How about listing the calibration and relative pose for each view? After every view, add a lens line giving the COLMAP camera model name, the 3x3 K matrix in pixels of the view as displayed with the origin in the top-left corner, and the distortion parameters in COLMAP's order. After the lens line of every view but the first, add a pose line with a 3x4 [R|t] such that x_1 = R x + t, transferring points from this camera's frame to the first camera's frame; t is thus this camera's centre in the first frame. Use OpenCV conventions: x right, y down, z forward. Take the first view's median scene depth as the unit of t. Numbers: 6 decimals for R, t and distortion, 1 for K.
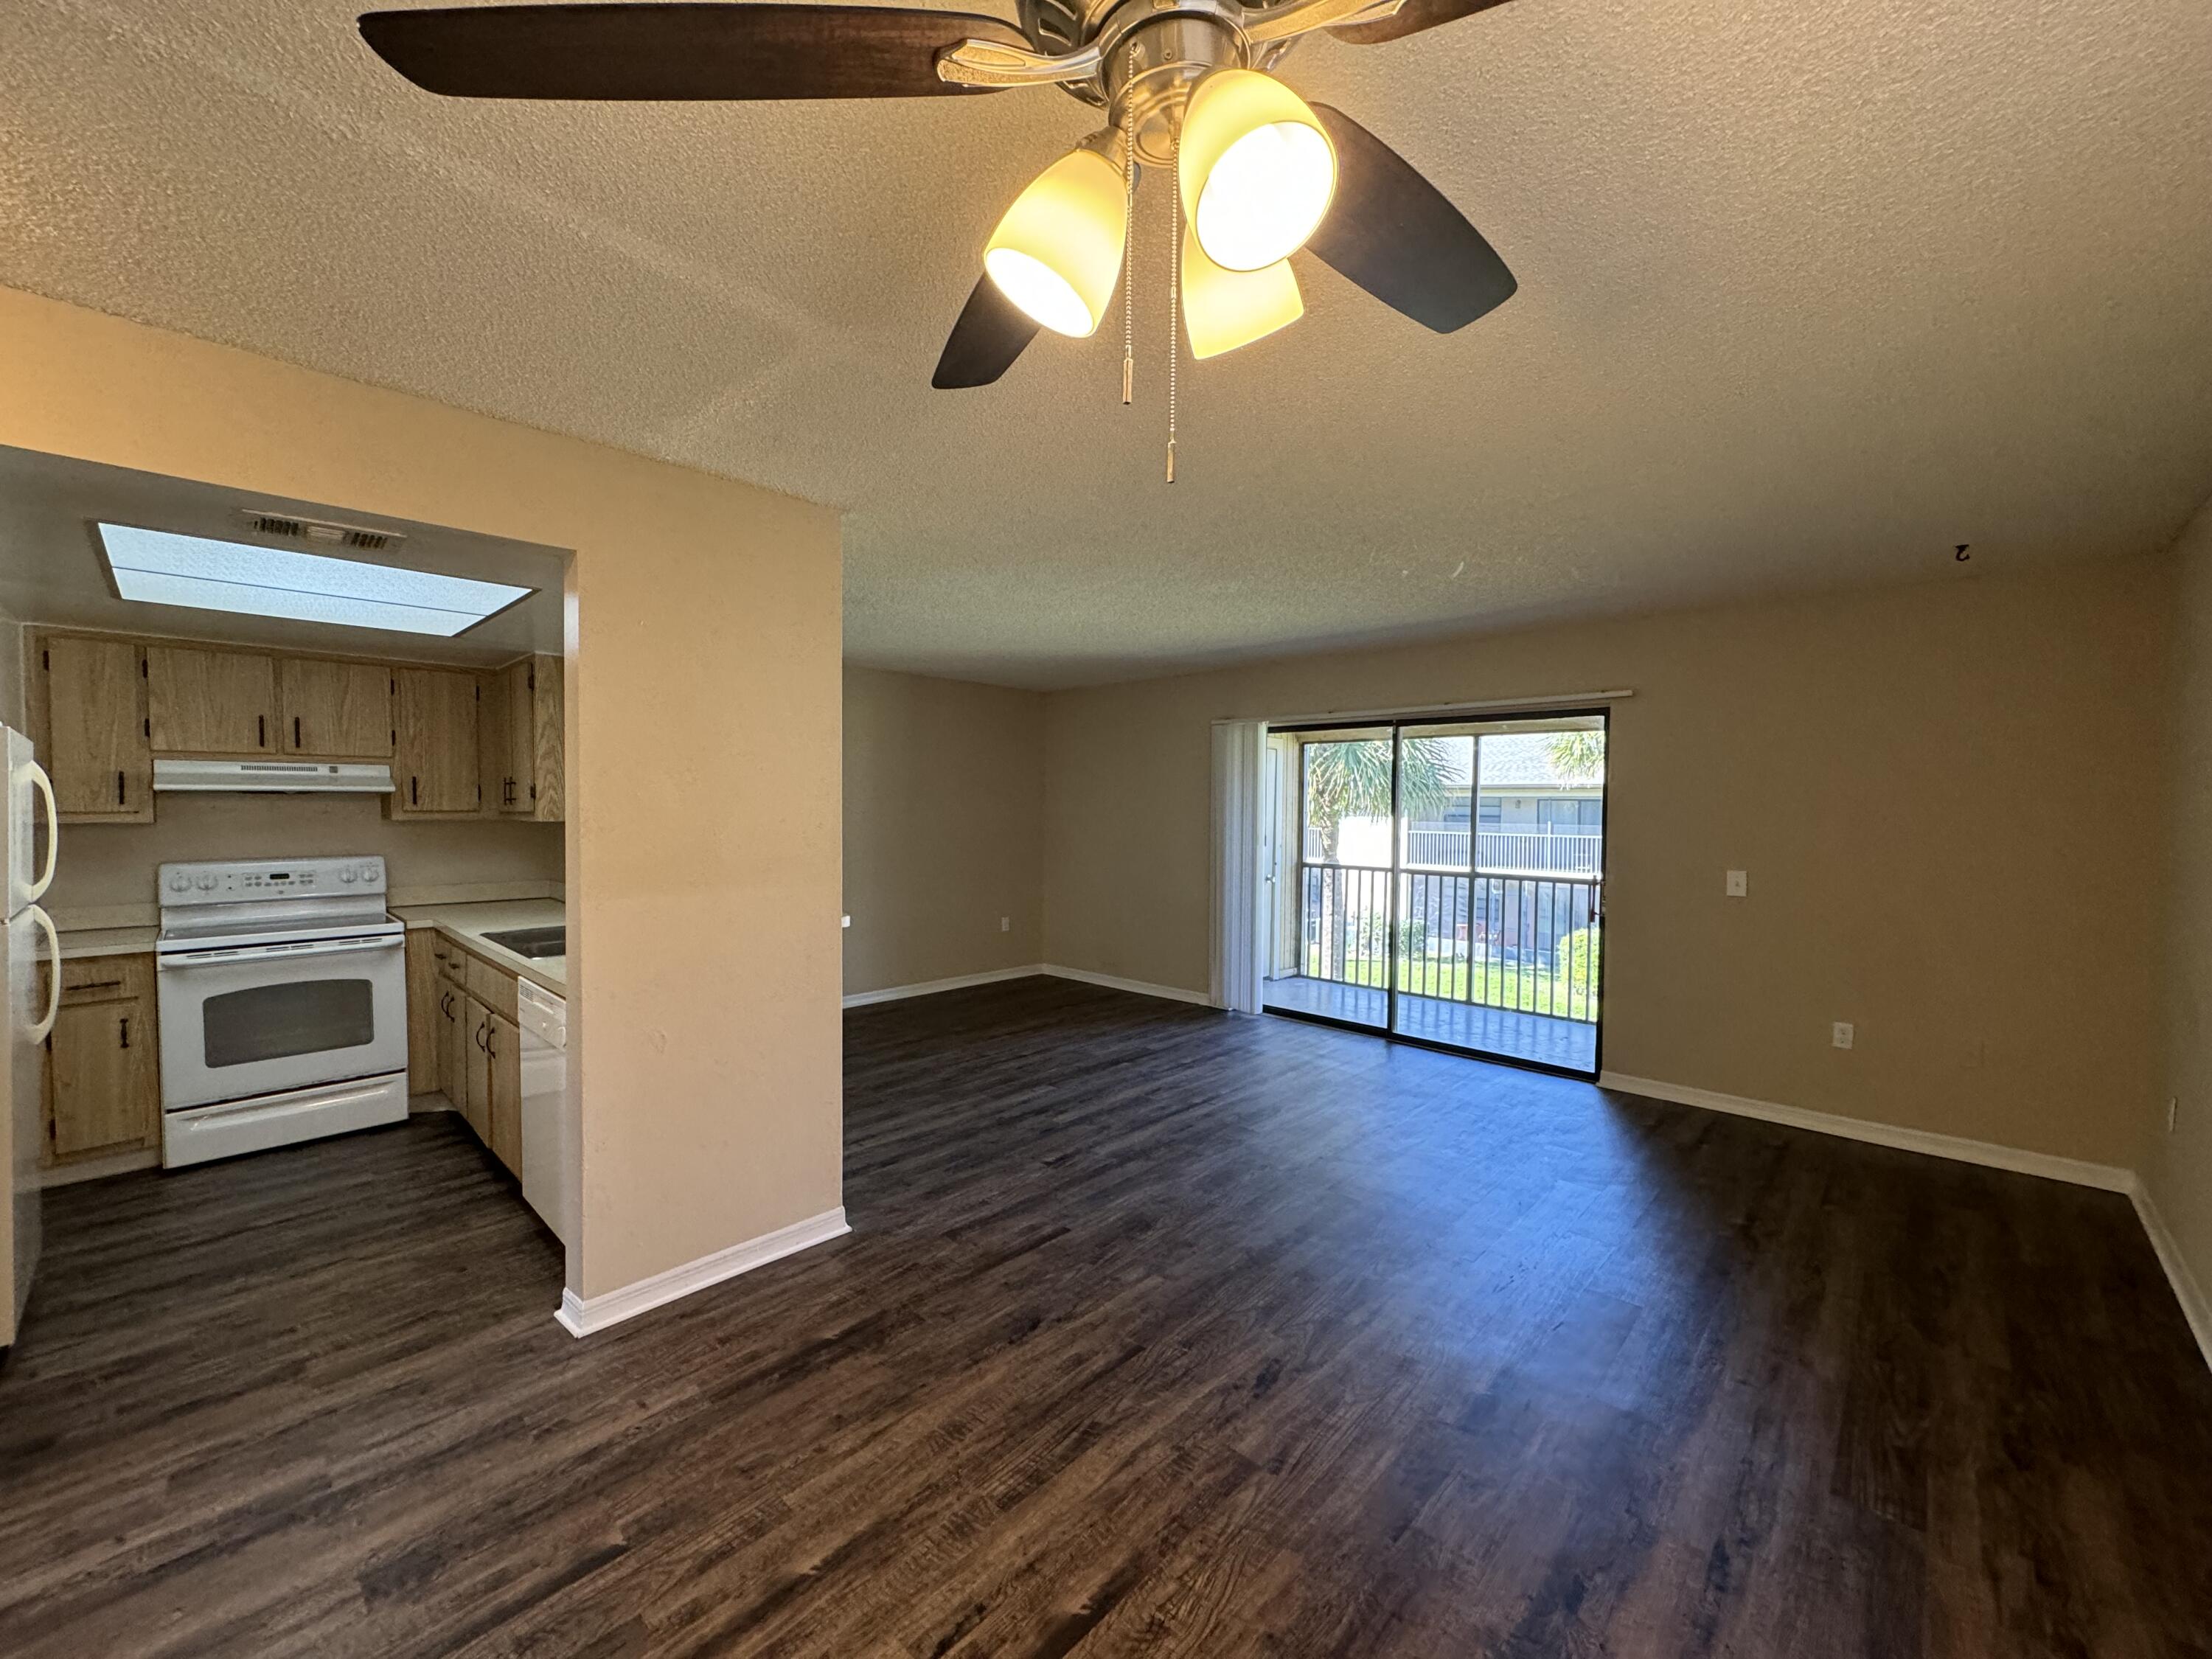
lens RADIAL K [[878.4, 0, 1103.0], [0, 878.4, 829.0], [0, 0, 1]] dist [-0.002153, -0.000073]
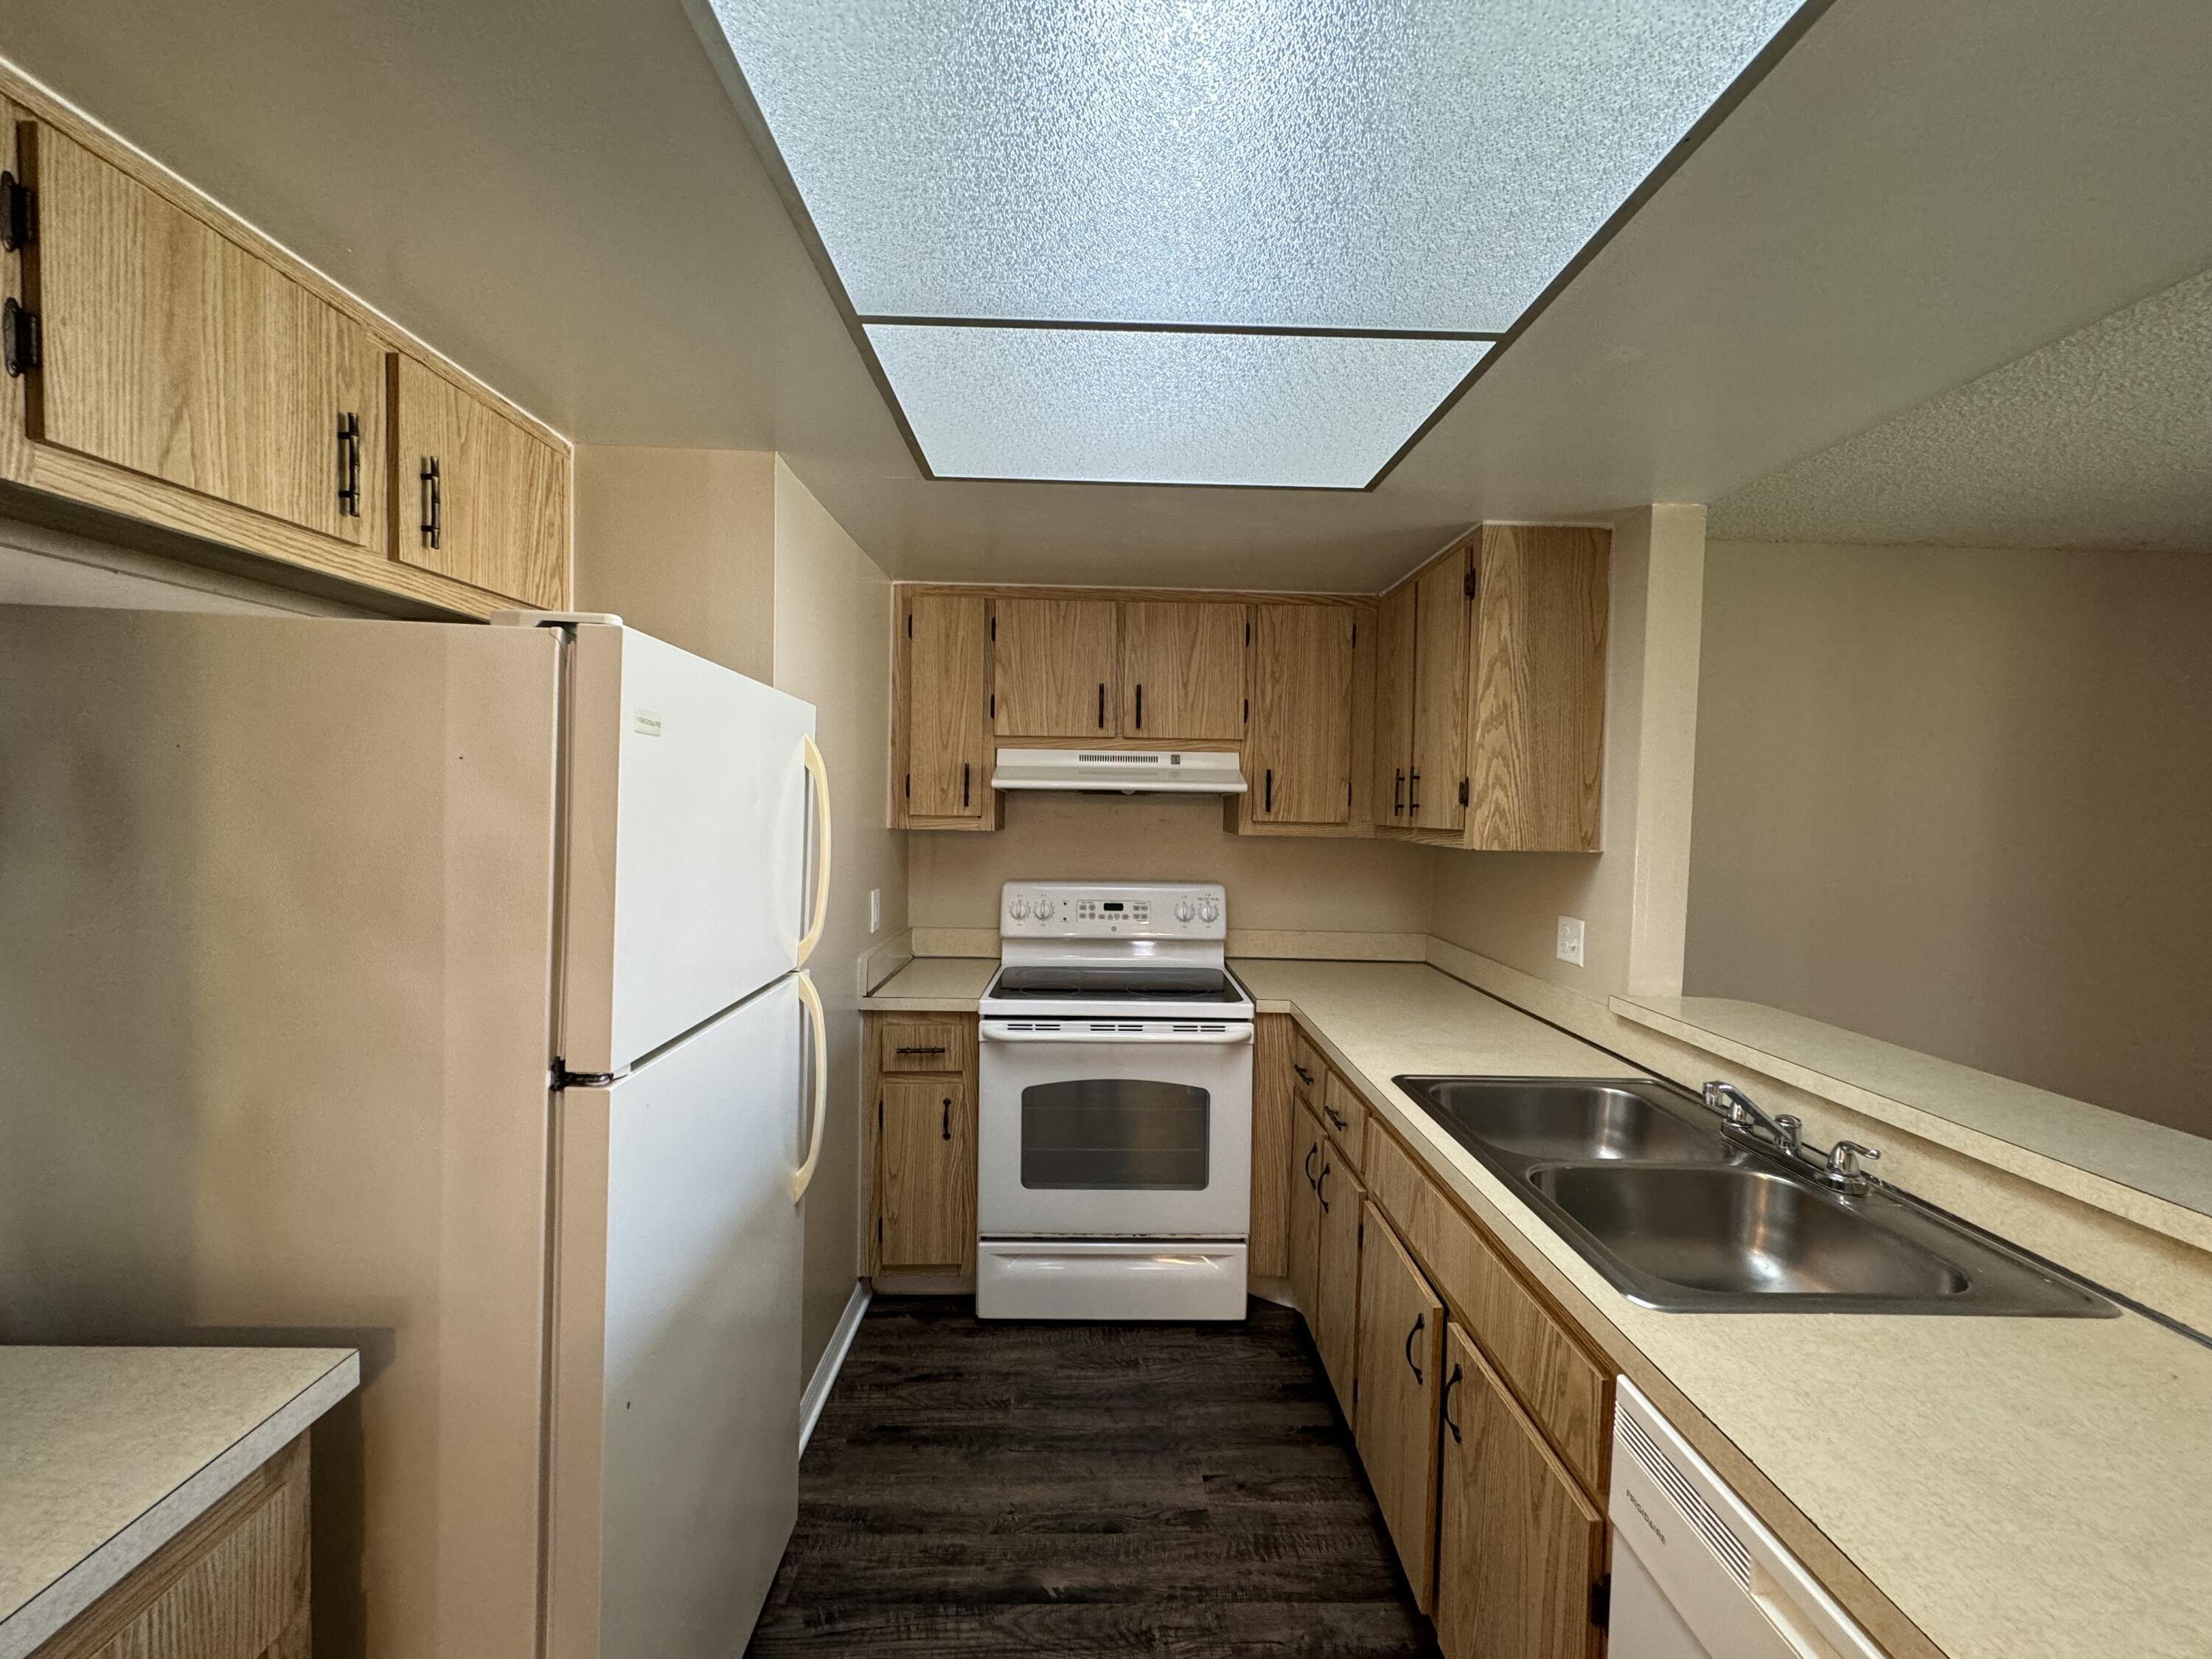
lens RADIAL K [[878.4, 0, 1103.0], [0, 878.4, 829.0], [0, 0, 1]] dist [-0.002153, -0.000073]
pose [[0.704800, 0.031185, -0.708721, -0.448284], [-0.037396, 0.999278, 0.006780, -0.016674], [0.708420, 0.021725, 0.705457, 0.497825]]
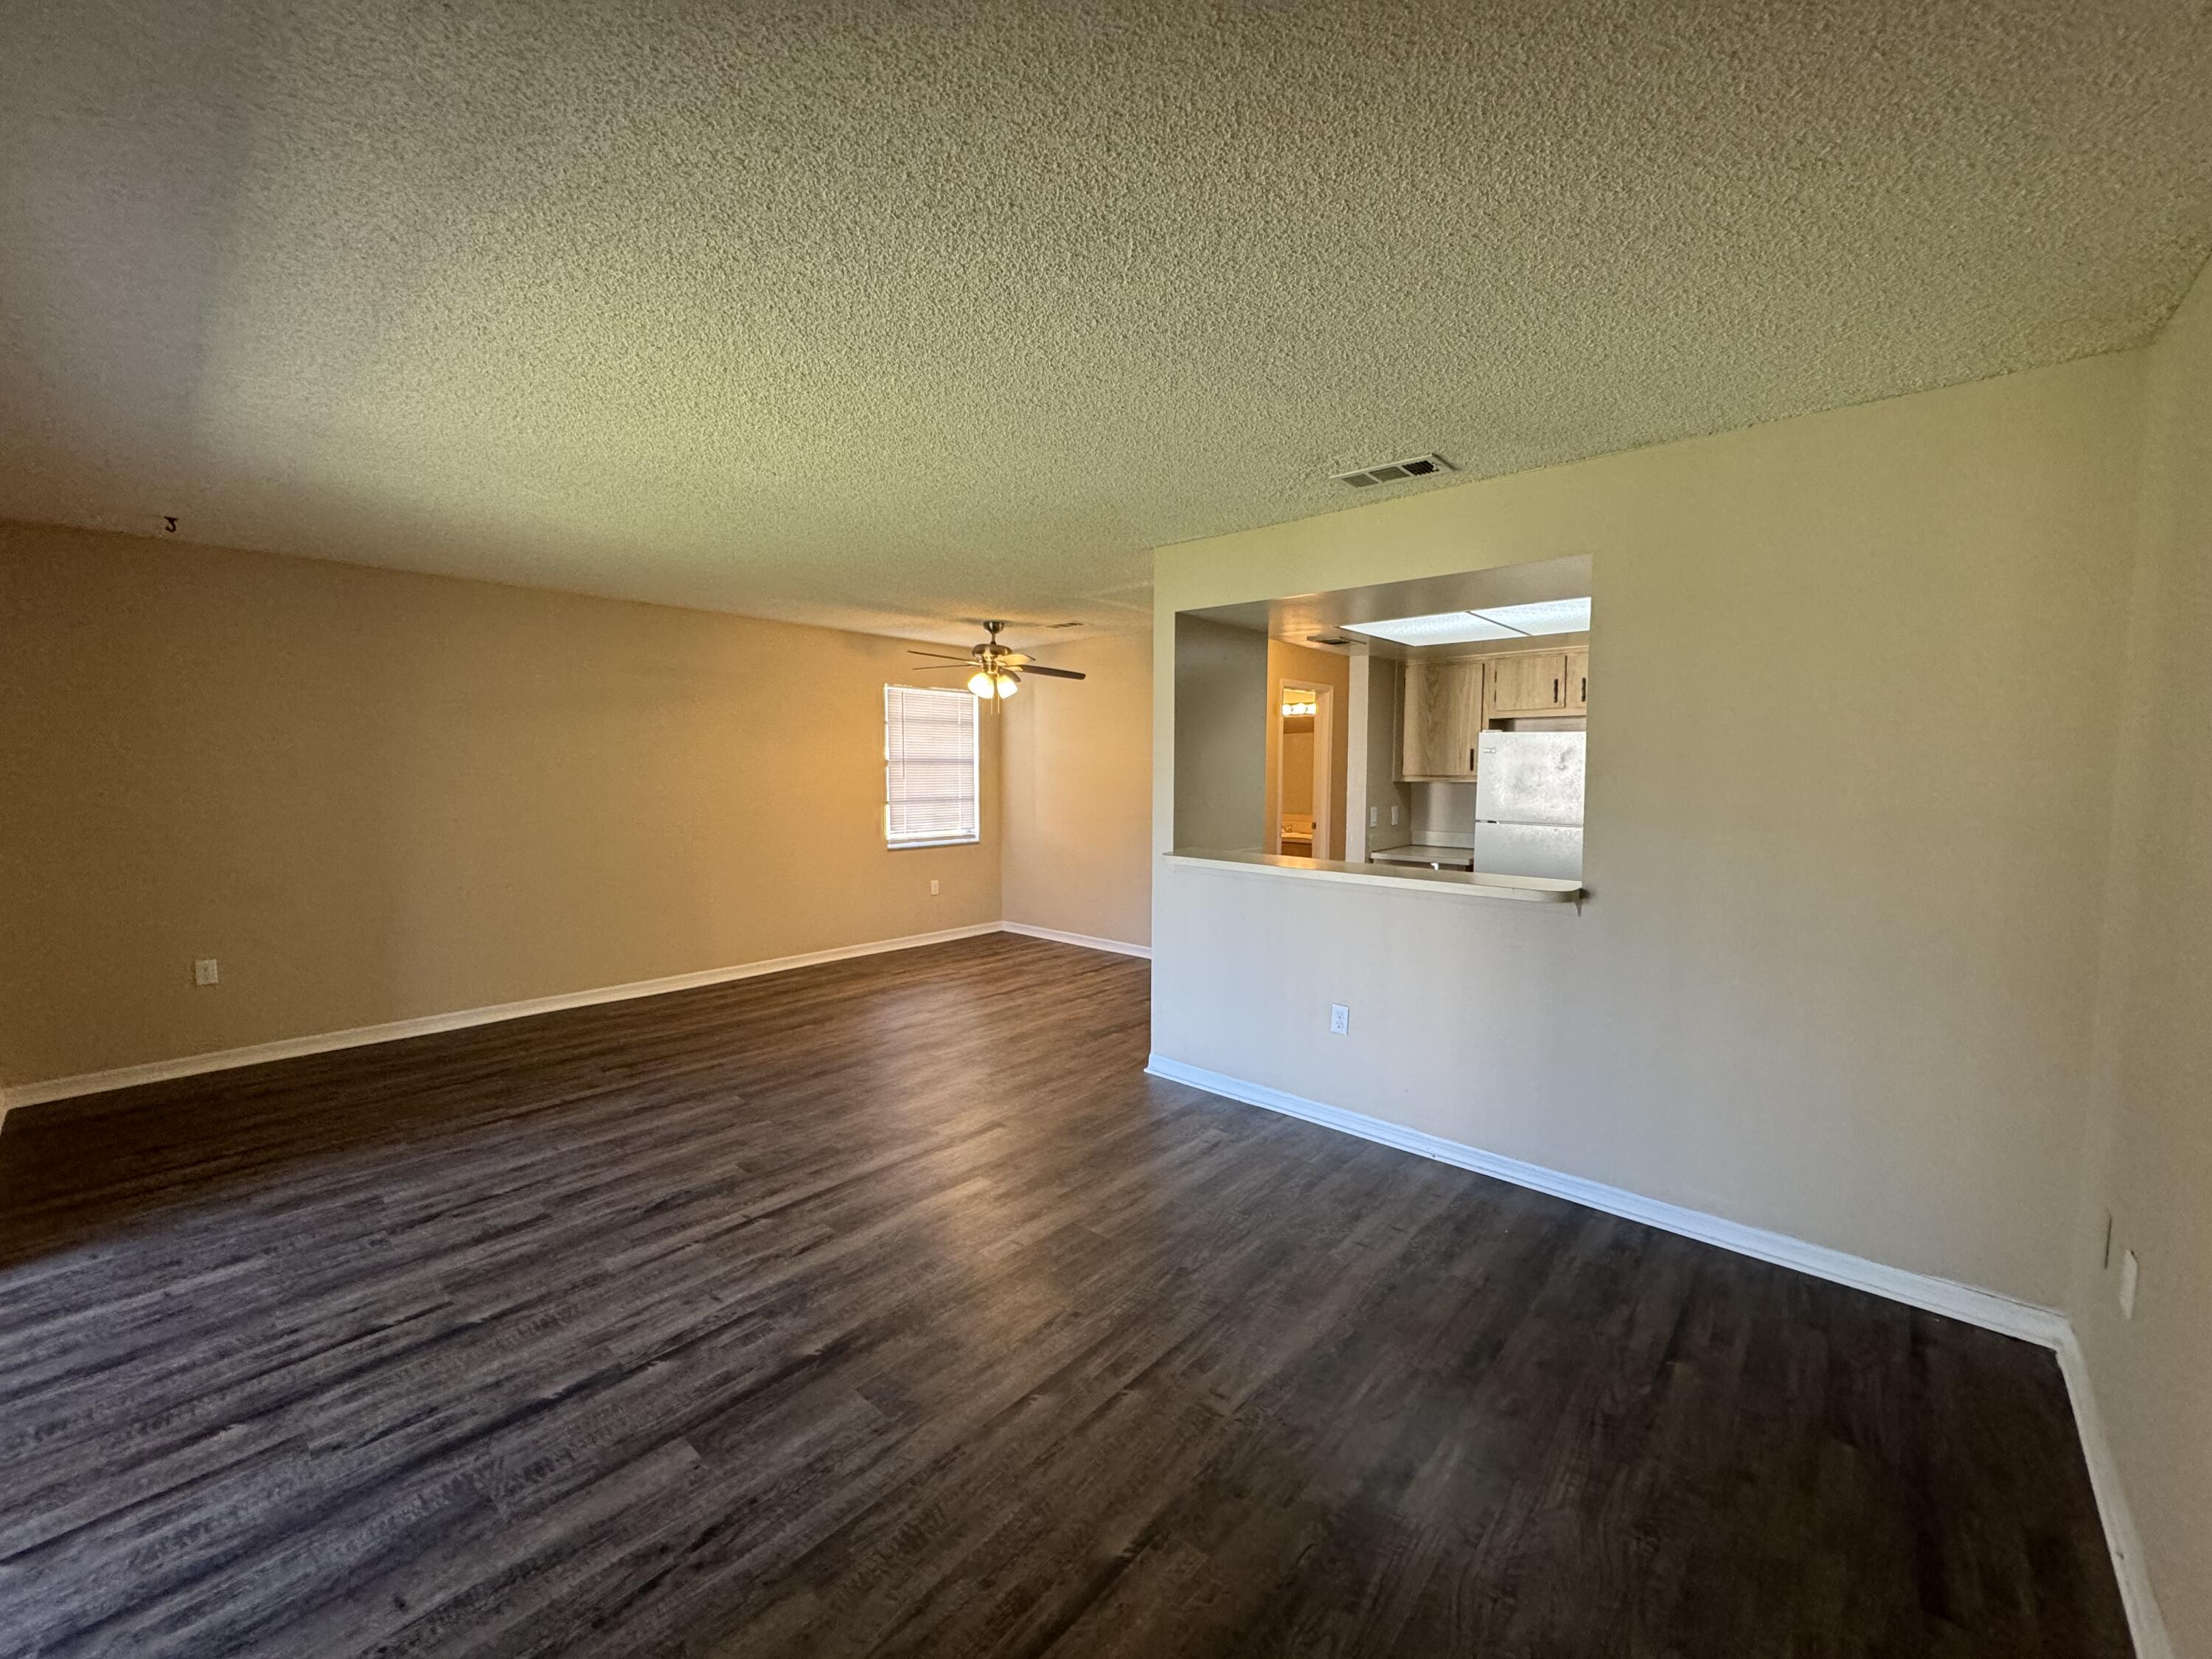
lens RADIAL K [[878.4, 0, 1103.0], [0, 878.4, 829.0], [0, 0, 1]] dist [-0.002153, -0.000073]
pose [[-0.999415, -0.008961, -0.033006, -0.134470], [-0.012207, 0.994963, 0.099493, -0.048178], [0.031948, 0.099838, -0.994491, 1.834810]]
